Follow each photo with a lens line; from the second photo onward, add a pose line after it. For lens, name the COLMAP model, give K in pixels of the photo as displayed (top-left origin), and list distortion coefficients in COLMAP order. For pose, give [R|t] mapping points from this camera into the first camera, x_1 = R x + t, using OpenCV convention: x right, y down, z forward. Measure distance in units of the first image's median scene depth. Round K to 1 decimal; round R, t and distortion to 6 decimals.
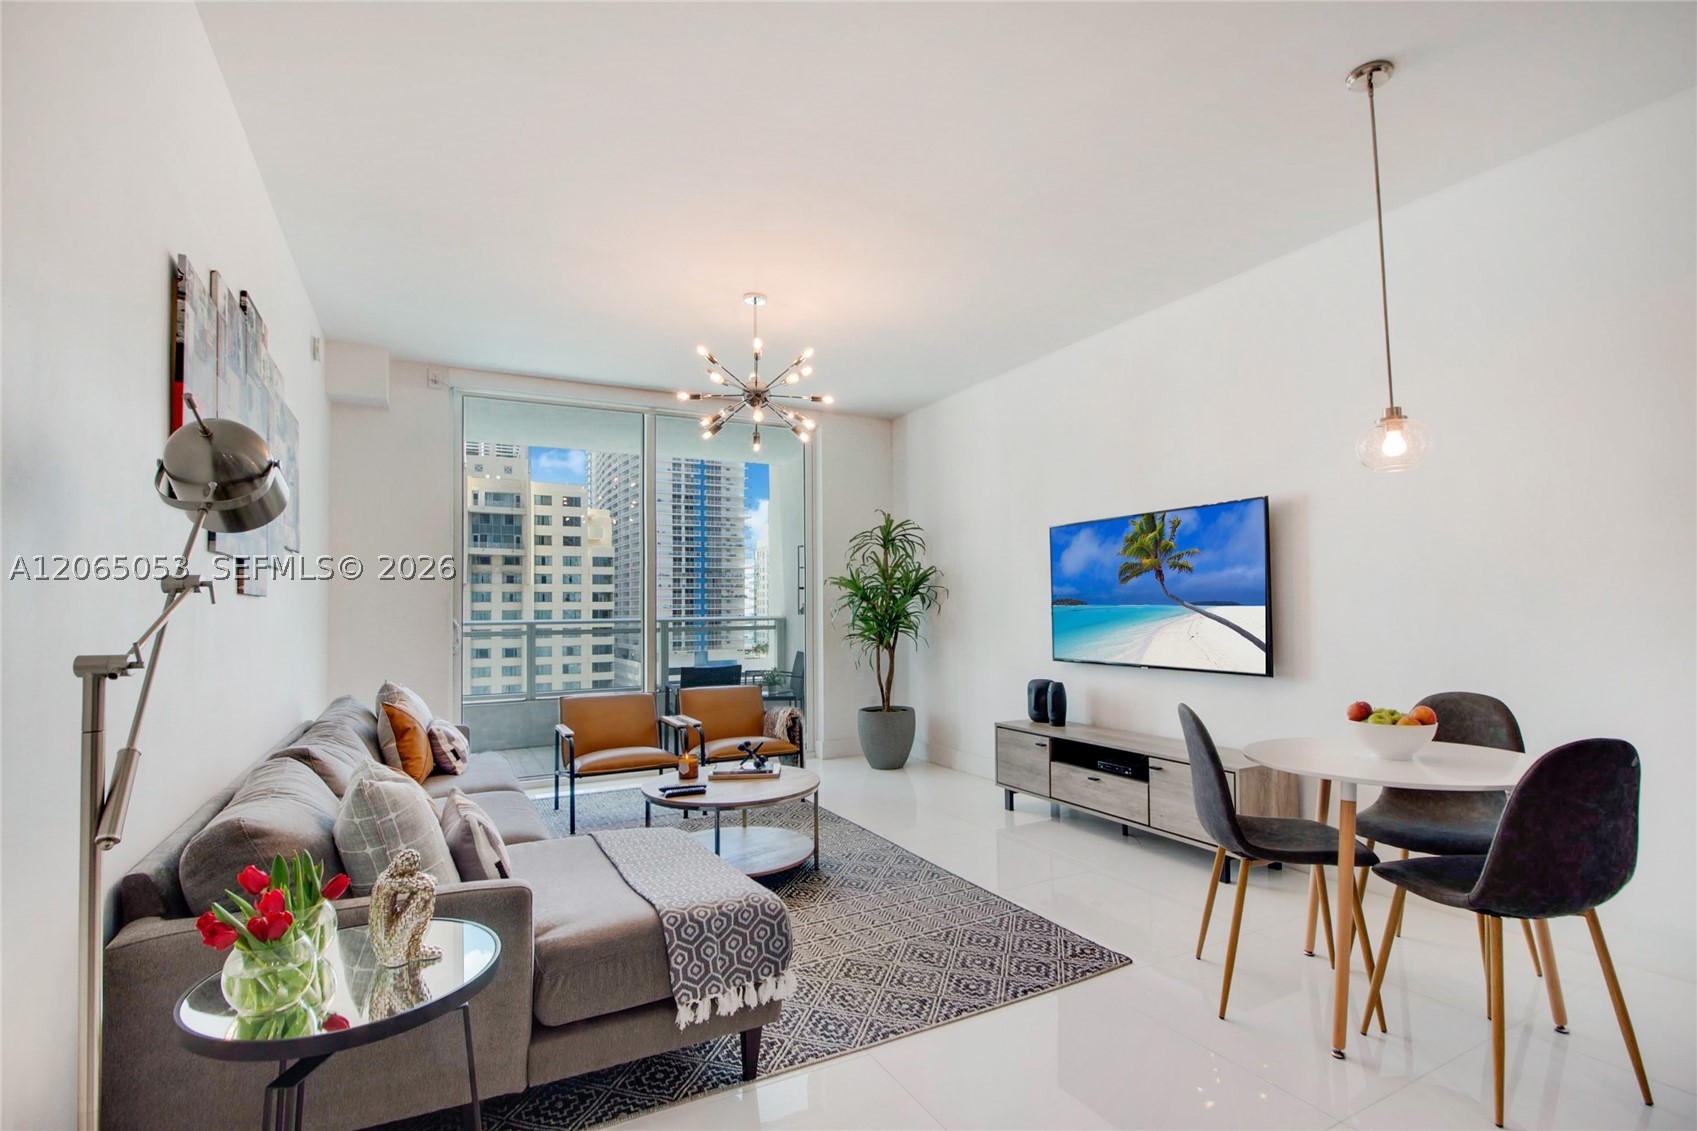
lens RADIAL K [[803.9, 0, 840.6], [0, 803.9, 609.4], [0, 0, 1]] dist [0.001790, 0.005876]
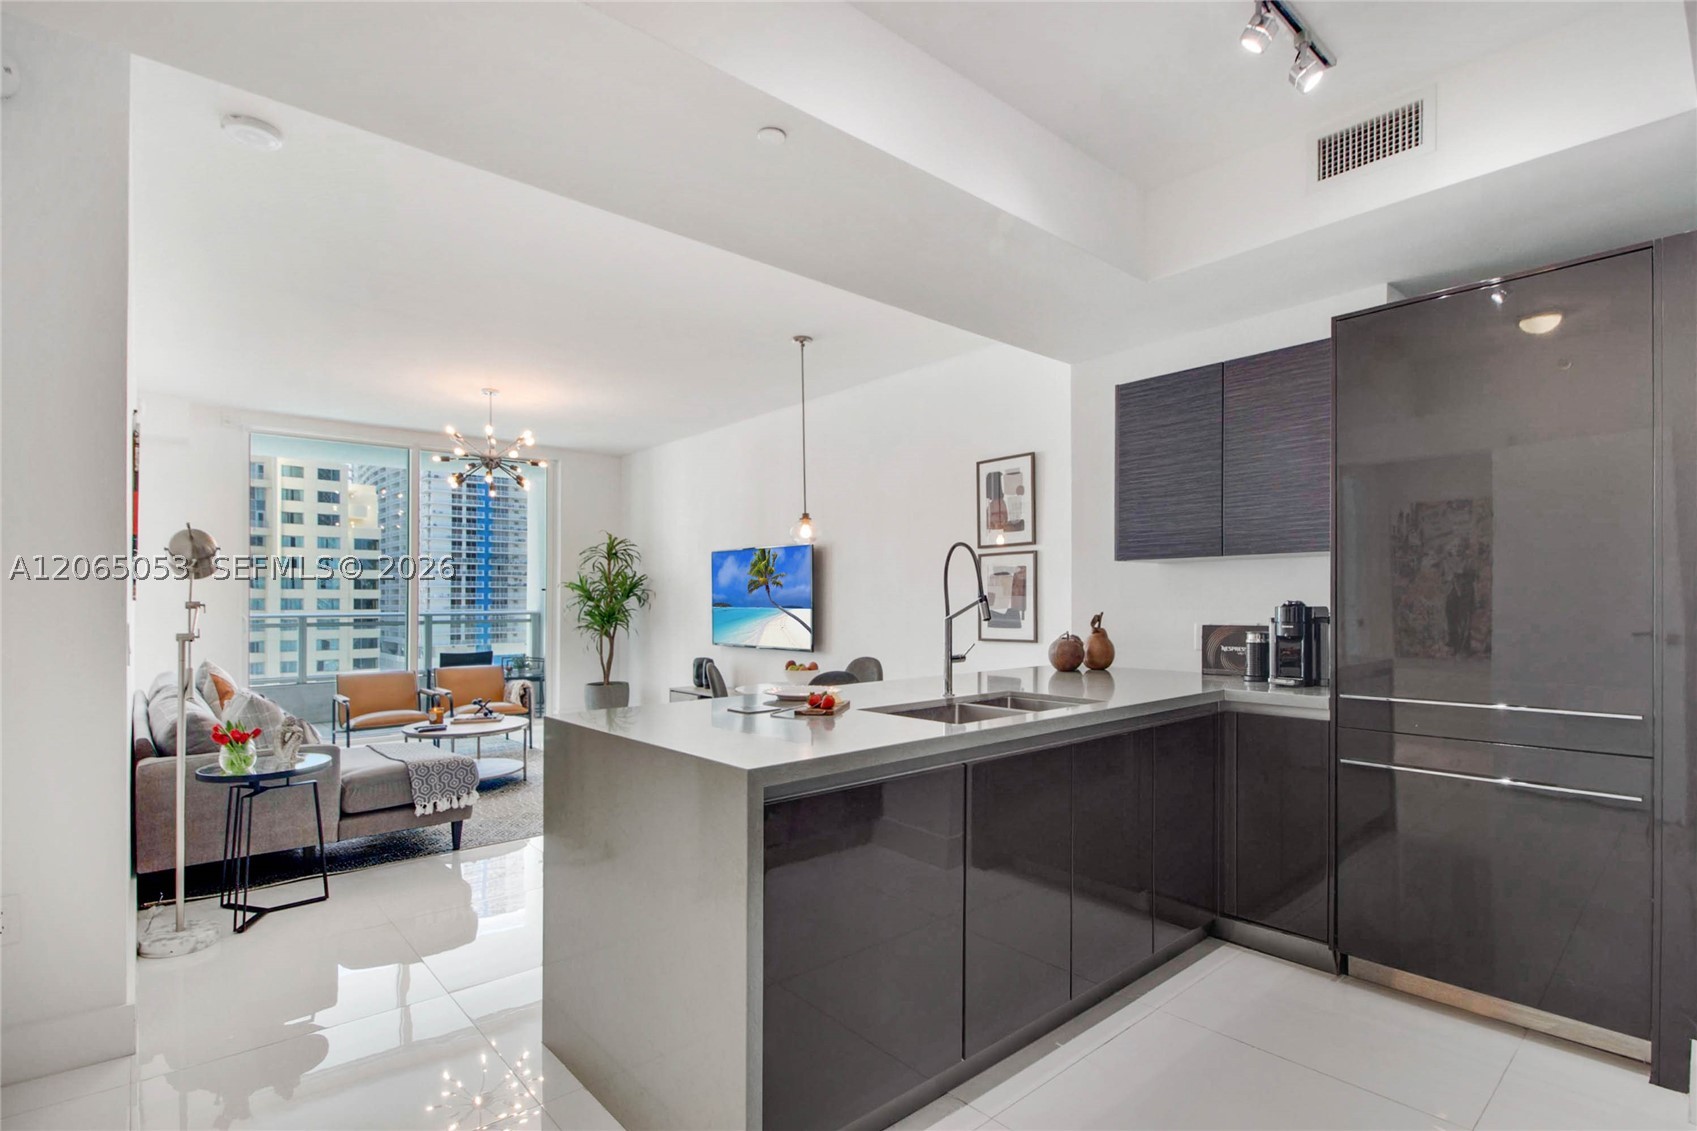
lens RADIAL K [[836.5, 0, 830.7], [0, 836.5, 605.0], [0, 0, 1]] dist [-0.014676, 0.000439]
pose [[0.975603, 0.007375, 0.219420, 0.140791], [-0.008454, 0.999956, 0.003977, -0.015969], [-0.219381, -0.005735, 0.975622, -0.509595]]
